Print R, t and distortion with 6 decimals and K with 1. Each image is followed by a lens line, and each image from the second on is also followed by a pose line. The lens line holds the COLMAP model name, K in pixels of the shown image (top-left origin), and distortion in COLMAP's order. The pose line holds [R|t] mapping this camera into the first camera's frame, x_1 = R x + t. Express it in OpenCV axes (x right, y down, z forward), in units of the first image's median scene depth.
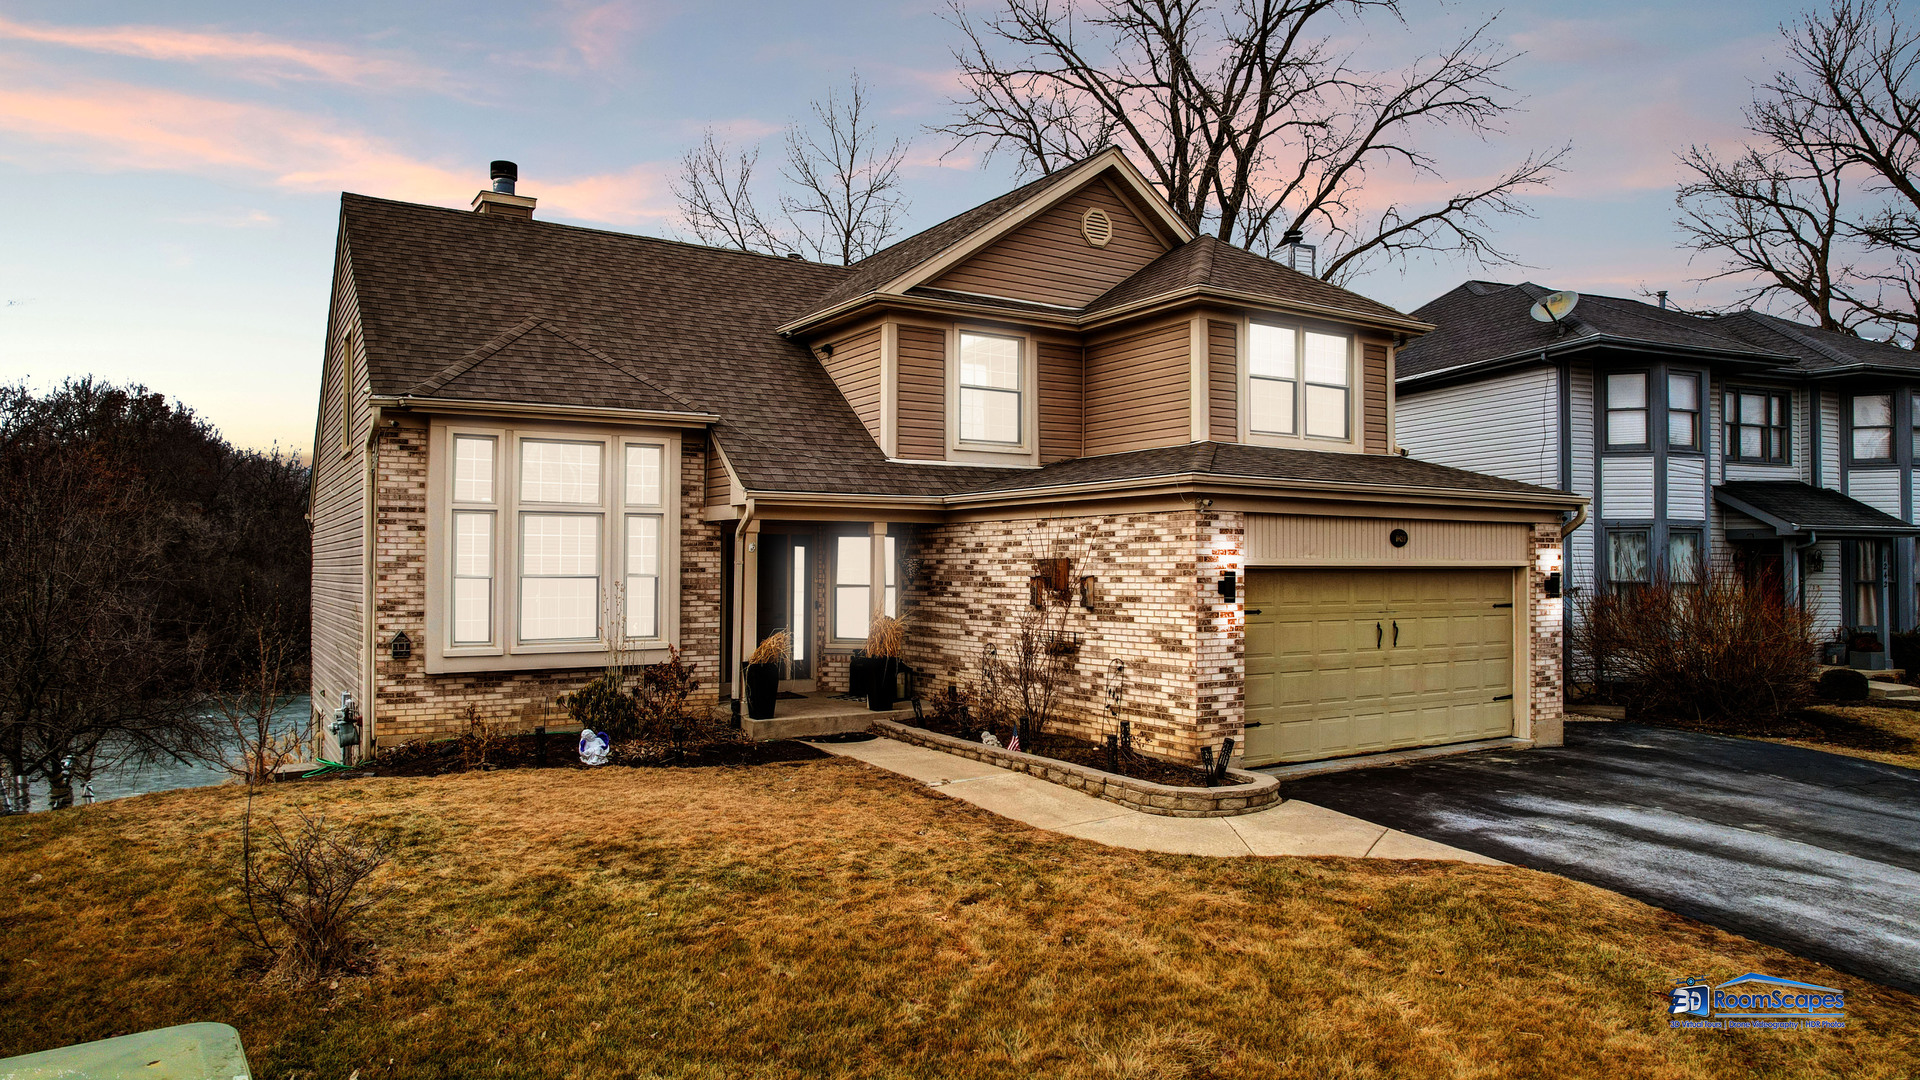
lens RADIAL K [[1230.6, 0, 969.2], [0, 1230.6, 540.3], [0, 0, 1]] dist [-0.067708, 0.054374]
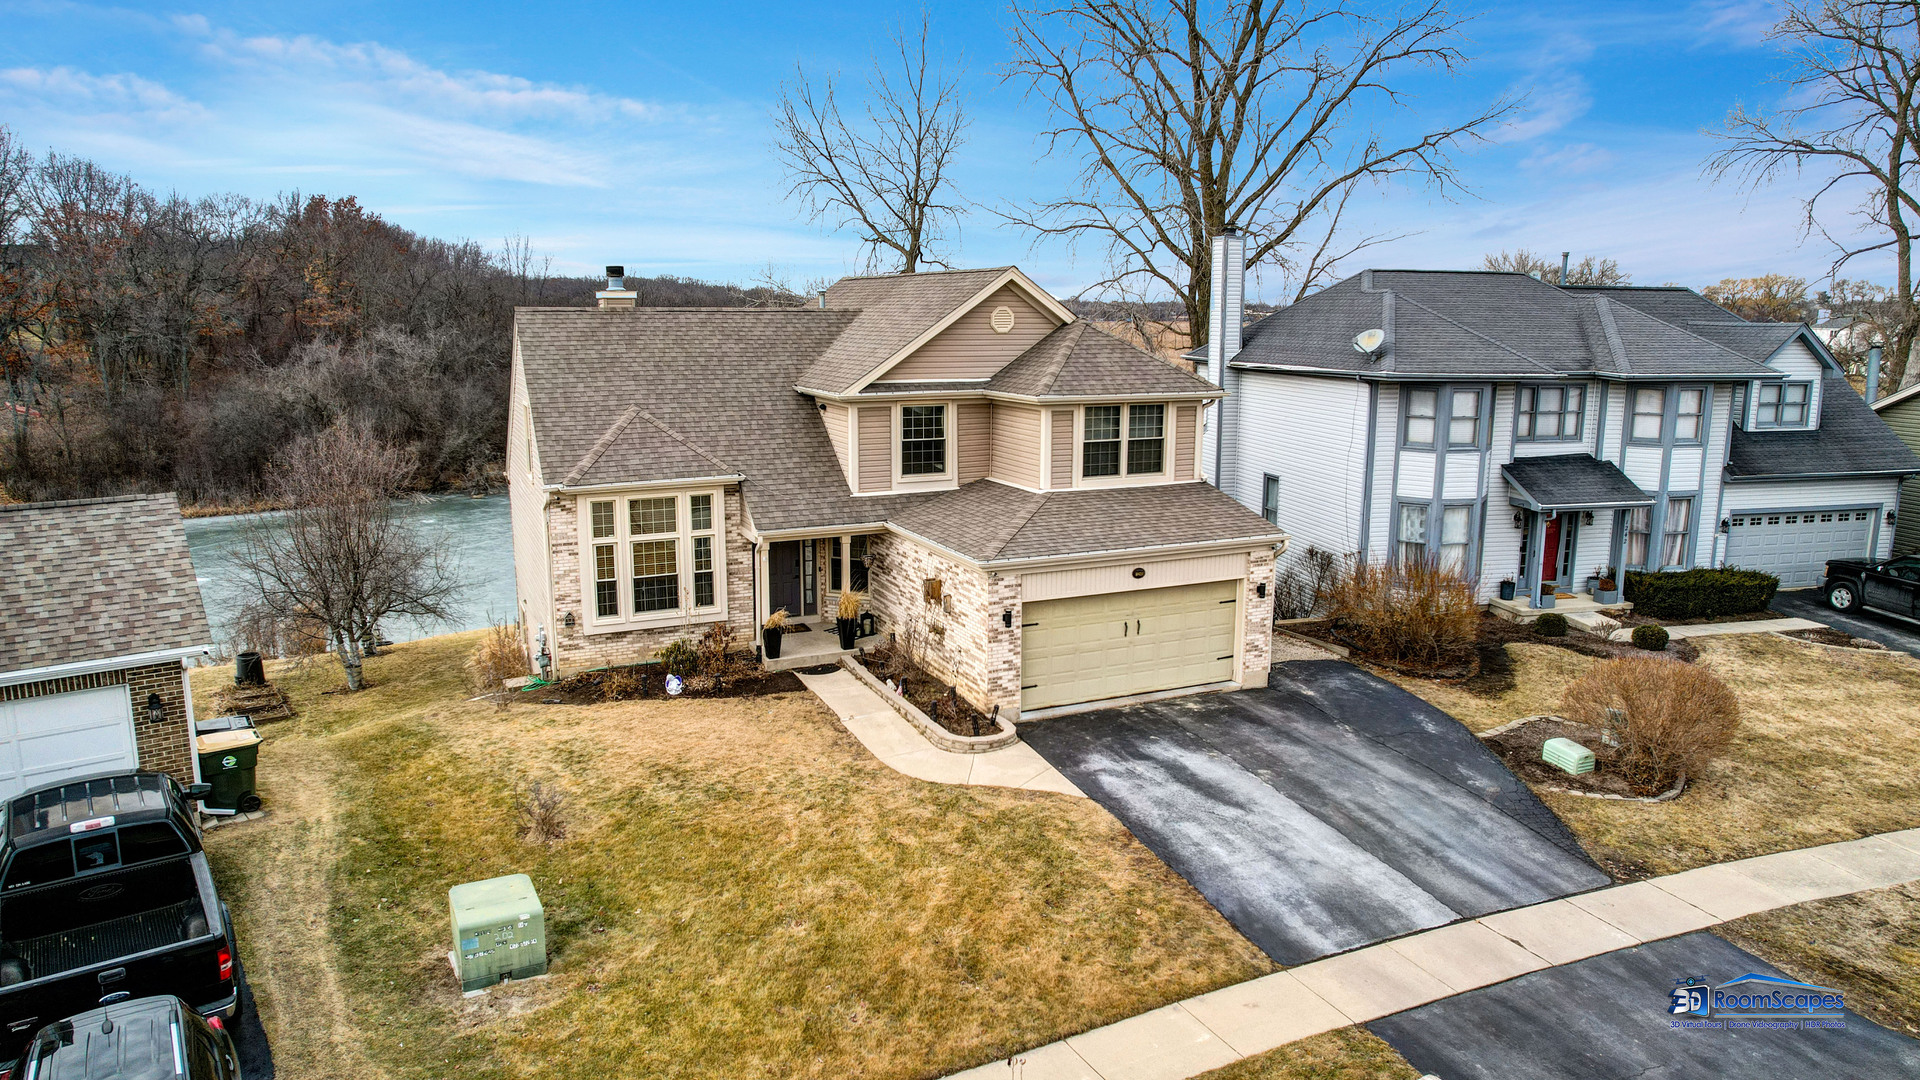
lens RADIAL K [[1230.6, 0, 967.3], [0, 1230.6, 535.3], [0, 0, 1]] dist [-0.067708, 0.054374]
pose [[0.991661, 0.024160, -0.126586, 0.303476], [0.001950, 0.979344, 0.202189, -0.356261], [0.128856, -0.200750, 0.971131, -0.580934]]
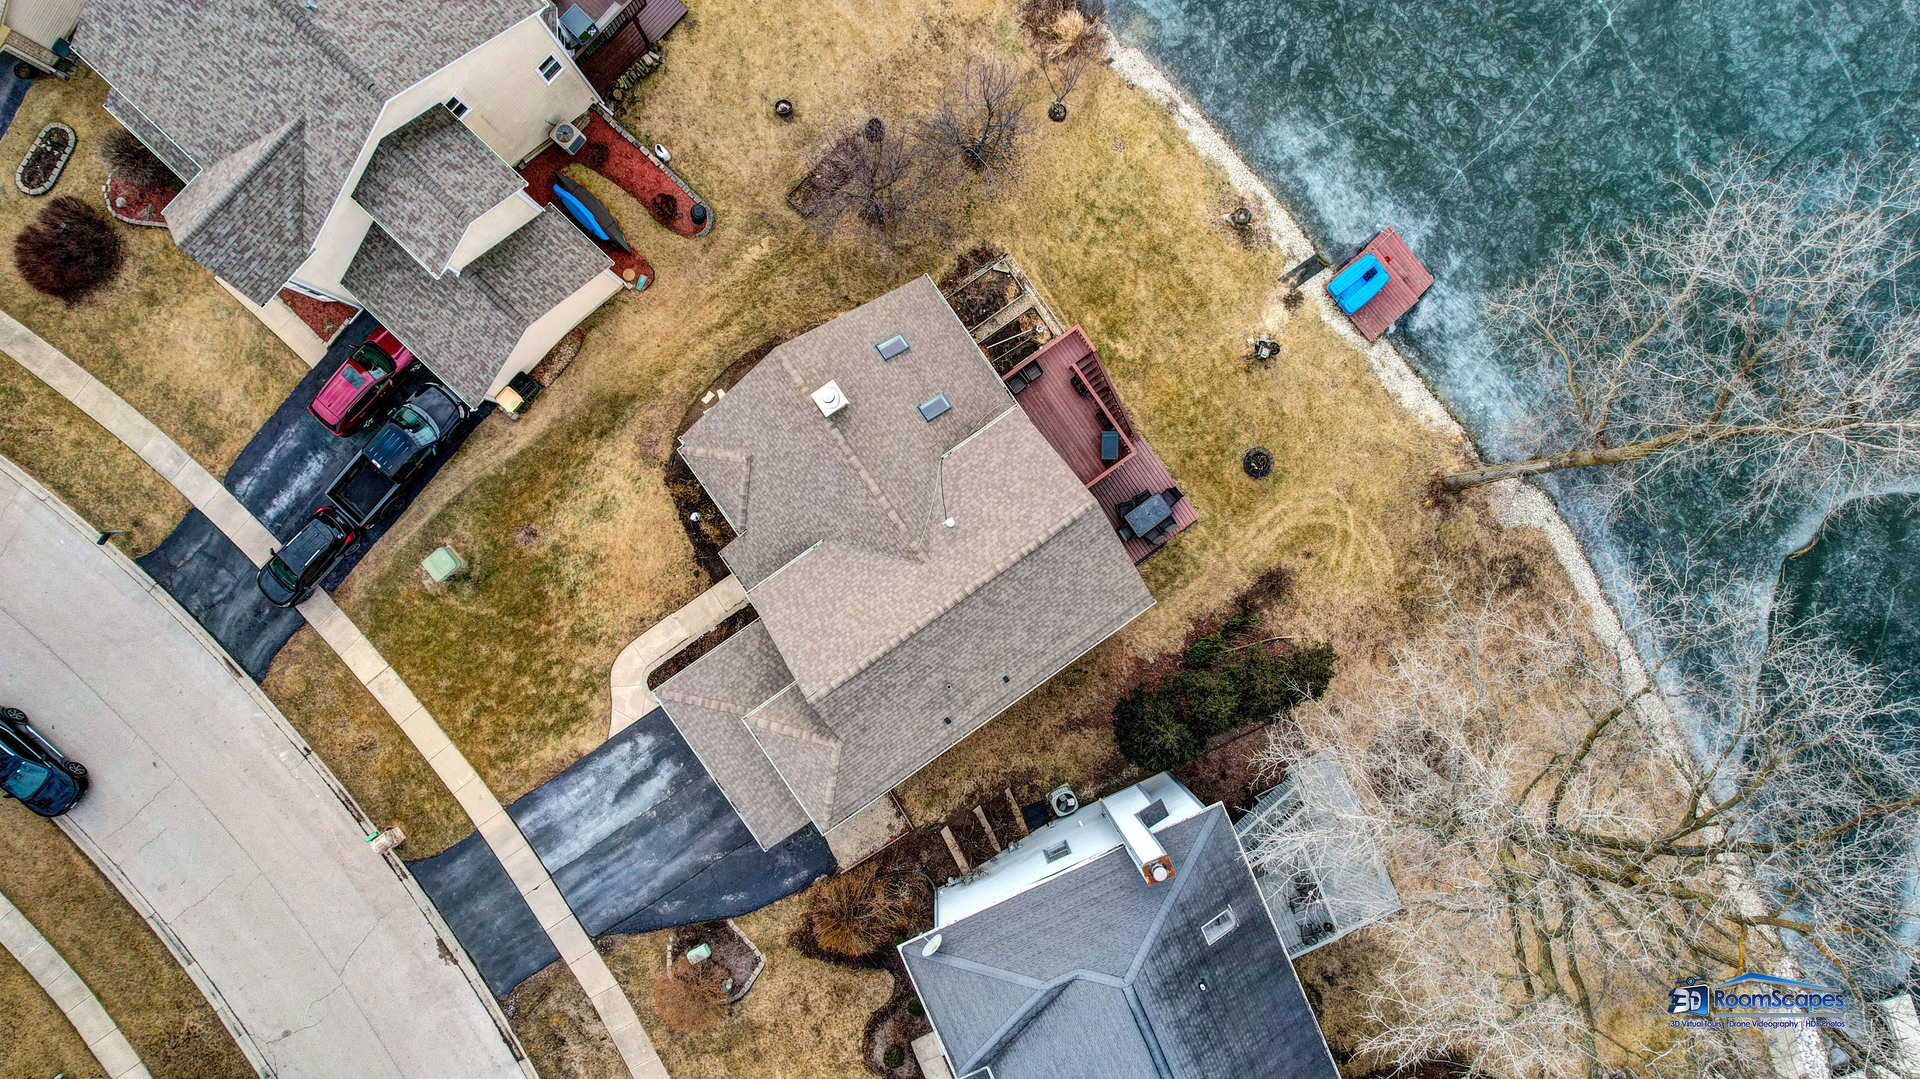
lens RADIAL K [[1230.6, 0, 971.4], [0, 1230.6, 549.0], [0, 0, 1]] dist [-0.067708, 0.054374]
pose [[0.043325, 0.999036, -0.007025, -0.131885], [-0.005205, 0.007257, 0.999960, -2.840331], [0.999047, -0.043286, 0.005514, 1.496683]]
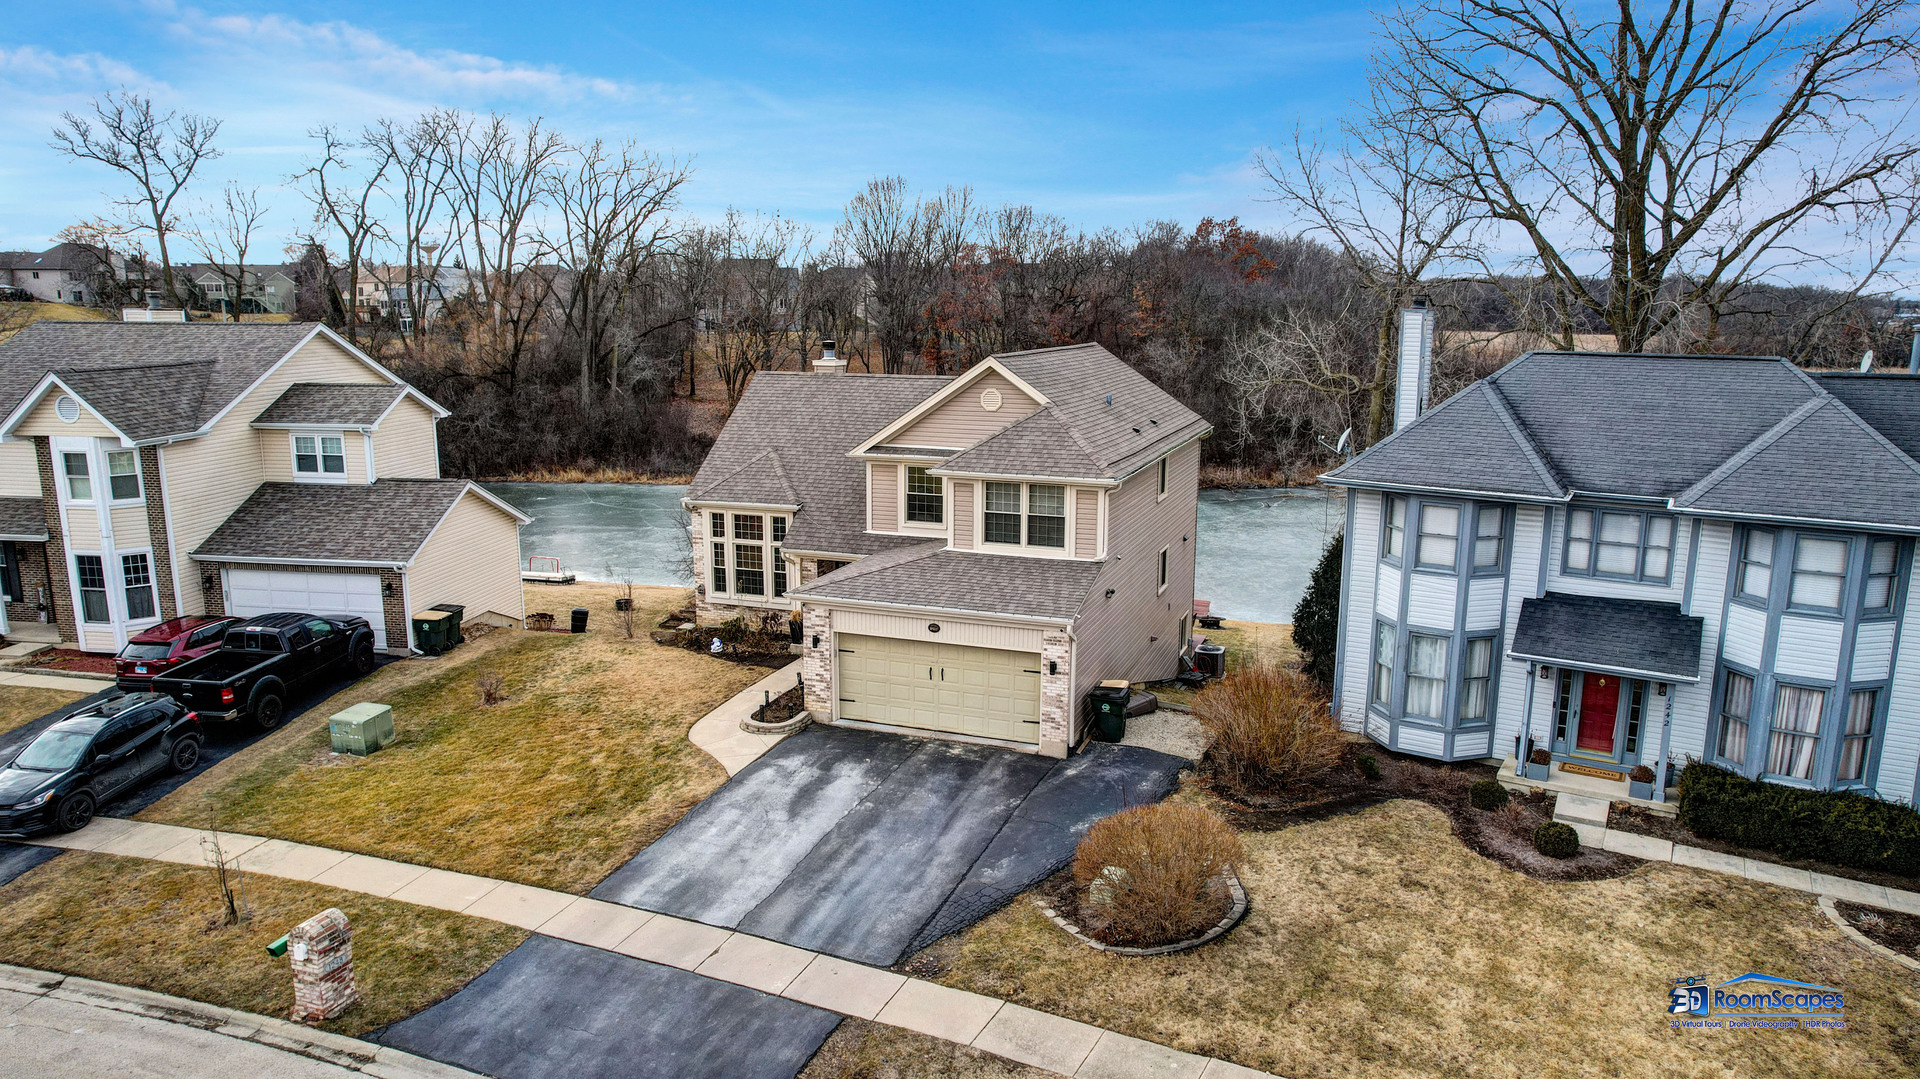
lens RADIAL K [[1230.6, 0, 965.6], [0, 1230.6, 537.4], [0, 0, 1]] dist [-0.067708, 0.054374]
pose [[0.605832, 0.149768, -0.781369, 1.728122], [0.015468, 0.979719, 0.199779, -0.487490], [0.795442, -0.133119, 0.591229, -0.086826]]
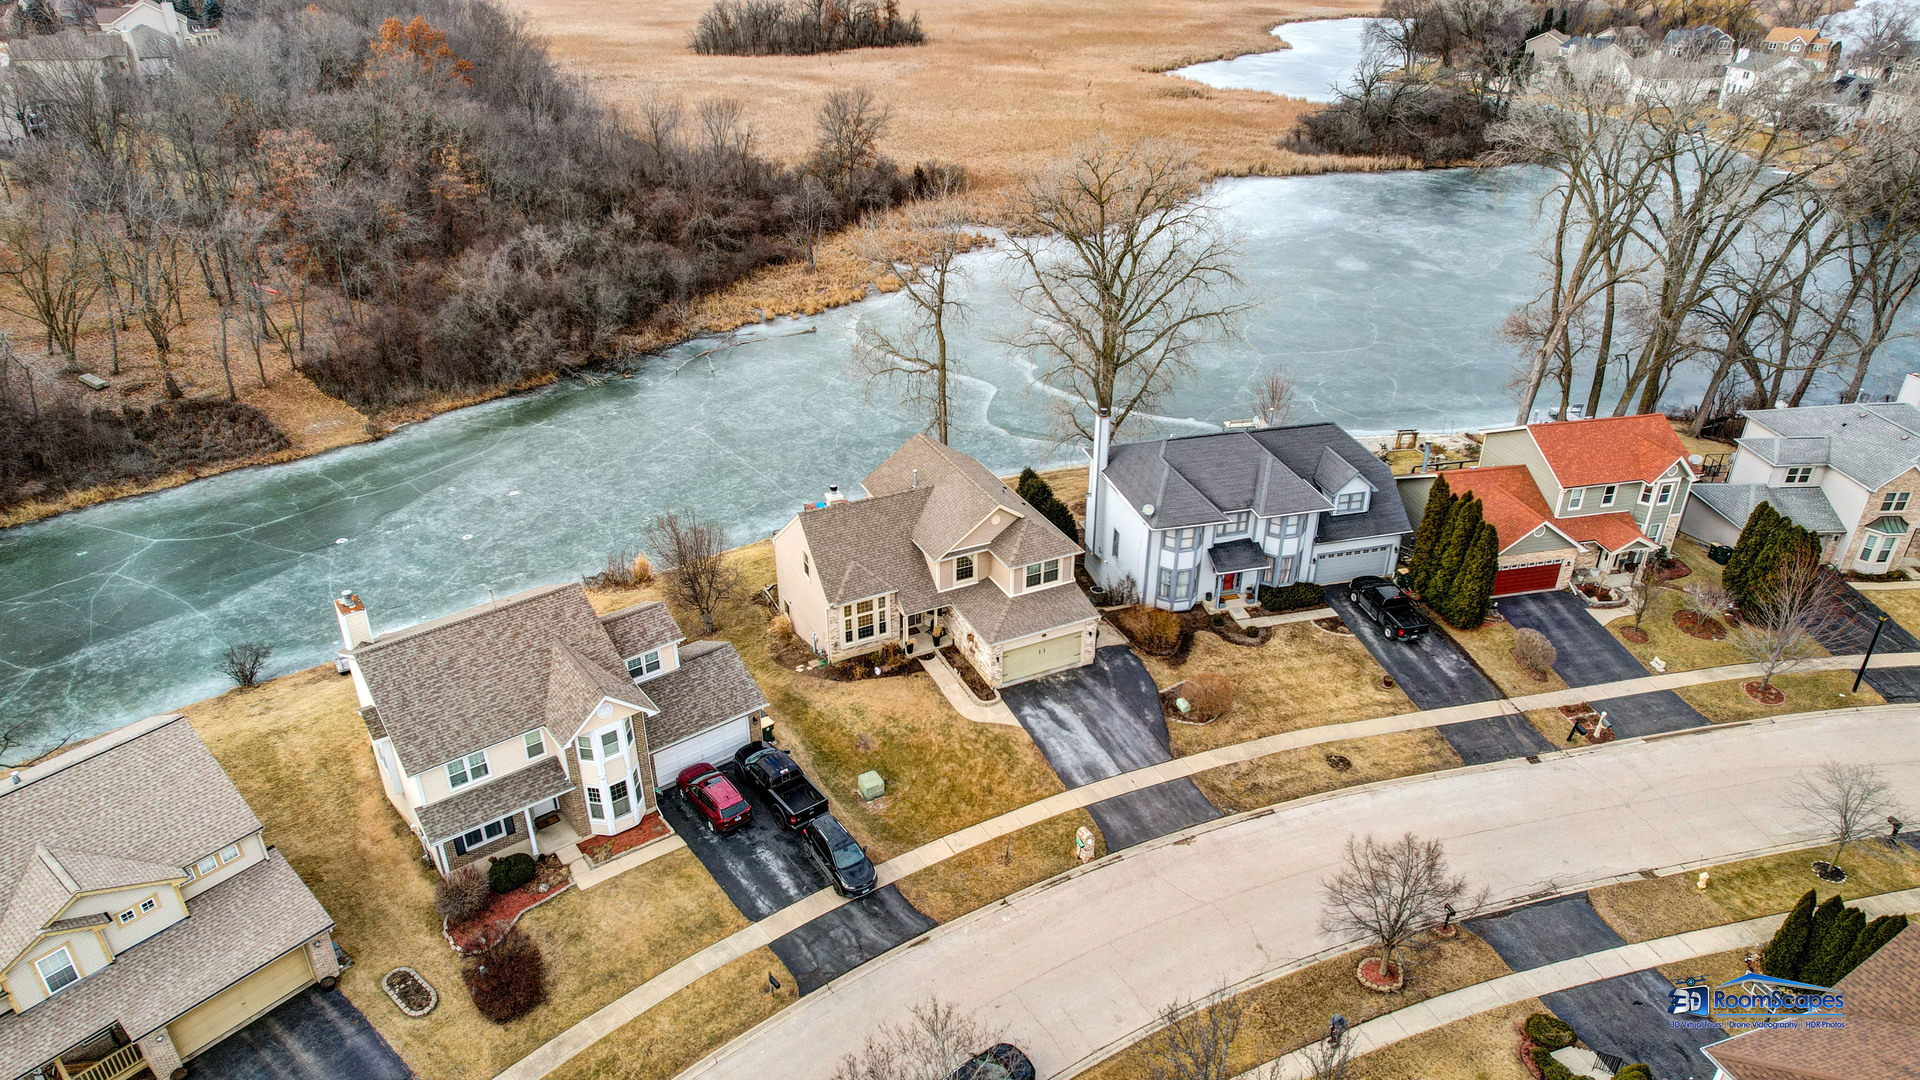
lens RADIAL K [[1230.6, 0, 955.5], [0, 1230.6, 540.7], [0, 0, 1]] dist [-0.067708, 0.054374]
pose [[0.992683, 0.053588, -0.108205, 0.461907], [0.007108, 0.868637, 0.495399, -2.417398], [0.120539, -0.492543, 0.861900, -2.656501]]
